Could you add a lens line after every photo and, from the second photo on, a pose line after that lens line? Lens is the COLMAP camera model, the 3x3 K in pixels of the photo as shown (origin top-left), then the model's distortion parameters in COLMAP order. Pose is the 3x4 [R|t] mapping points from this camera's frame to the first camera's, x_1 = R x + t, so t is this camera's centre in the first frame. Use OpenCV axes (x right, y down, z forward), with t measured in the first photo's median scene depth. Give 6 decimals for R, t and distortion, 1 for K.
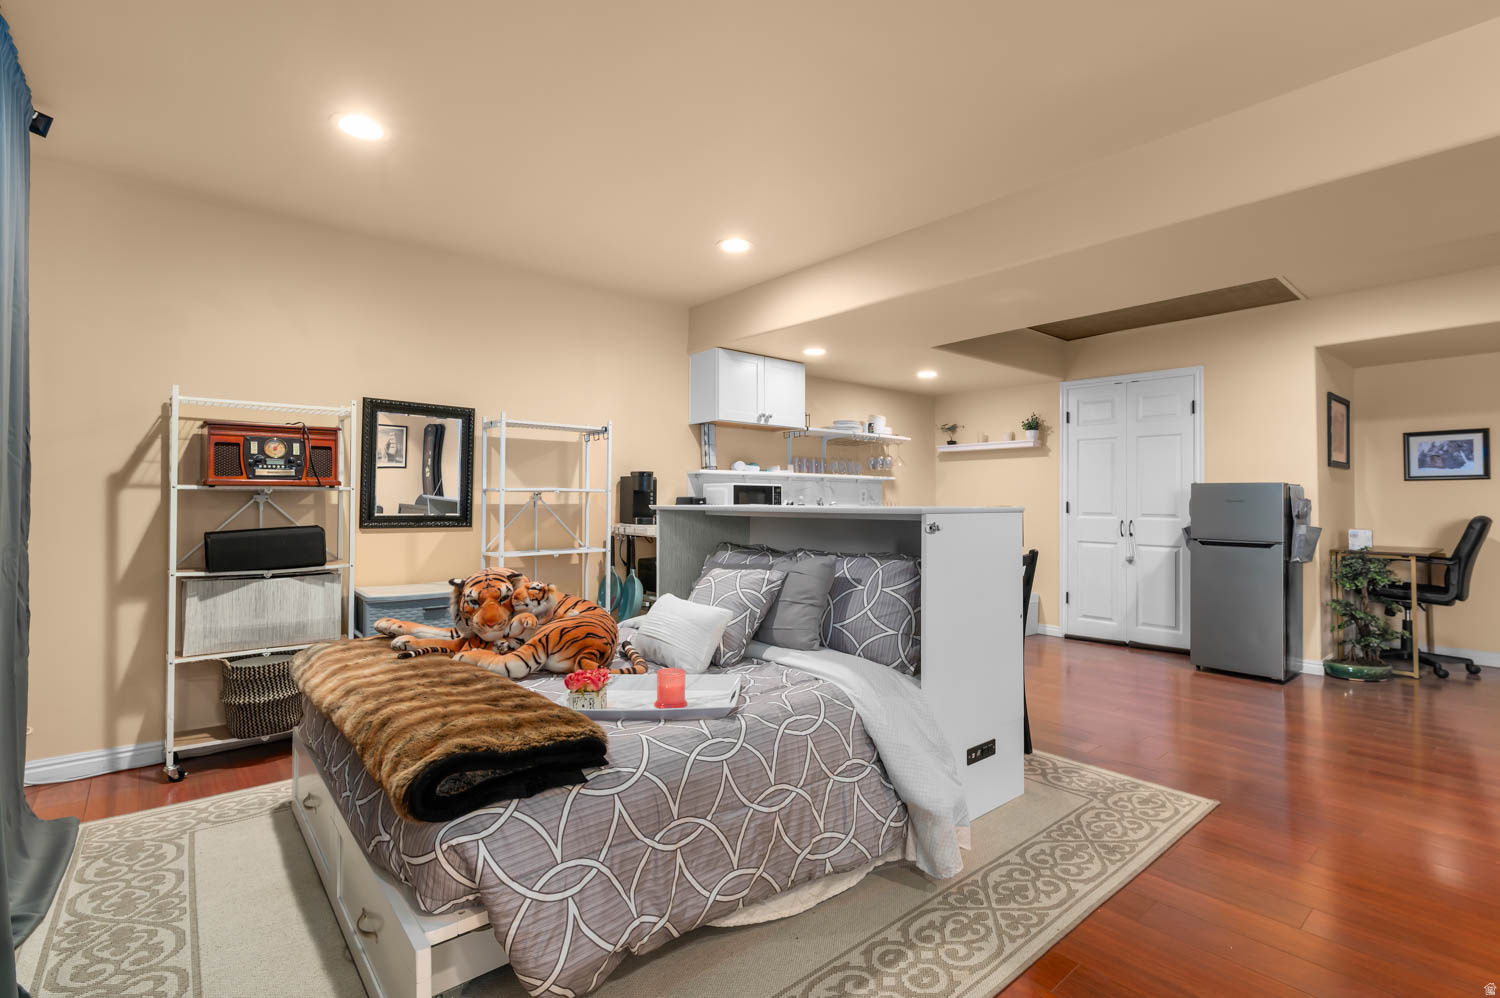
lens RADIAL K [[673.6, 0, 795.0], [0, 673.6, 500.6], [0, 0, 1]] dist [-0.003896, 0.002871]
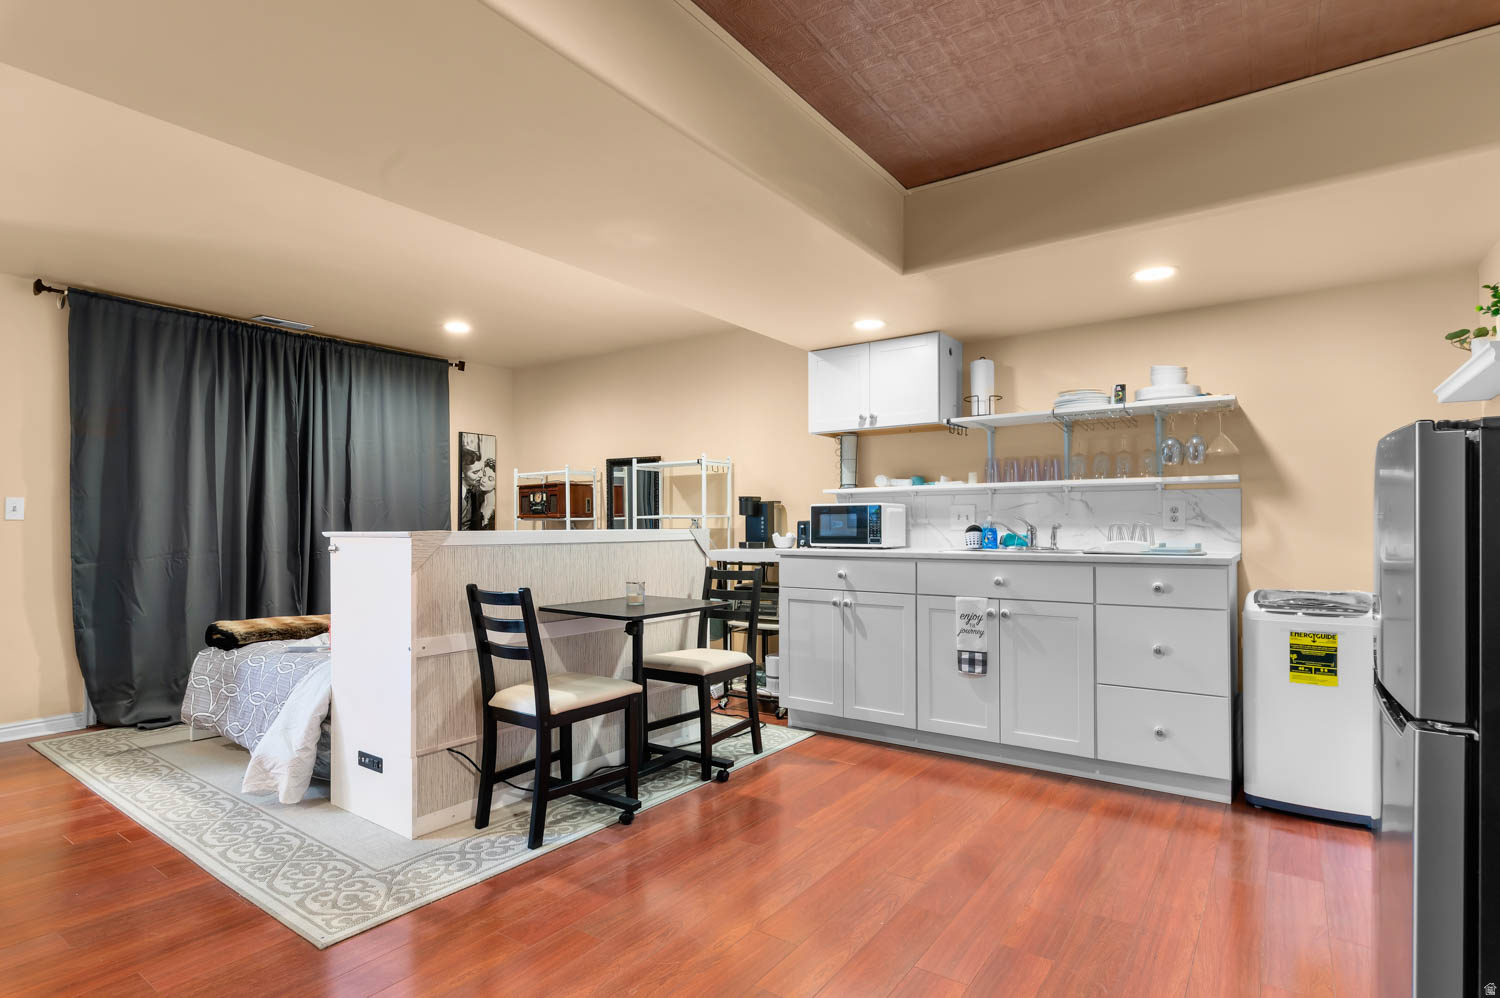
lens RADIAL K [[767.4, 0, 768.0], [0, 767.4, 525.6], [0, 0, 1]] dist [0.001542, -0.000237]
pose [[0.223816, -0.000498, -0.974631, 1.241724], [0.006650, 0.999977, 0.001016, 0.000065], [0.974609, -0.006709, 0.223814, 1.037749]]
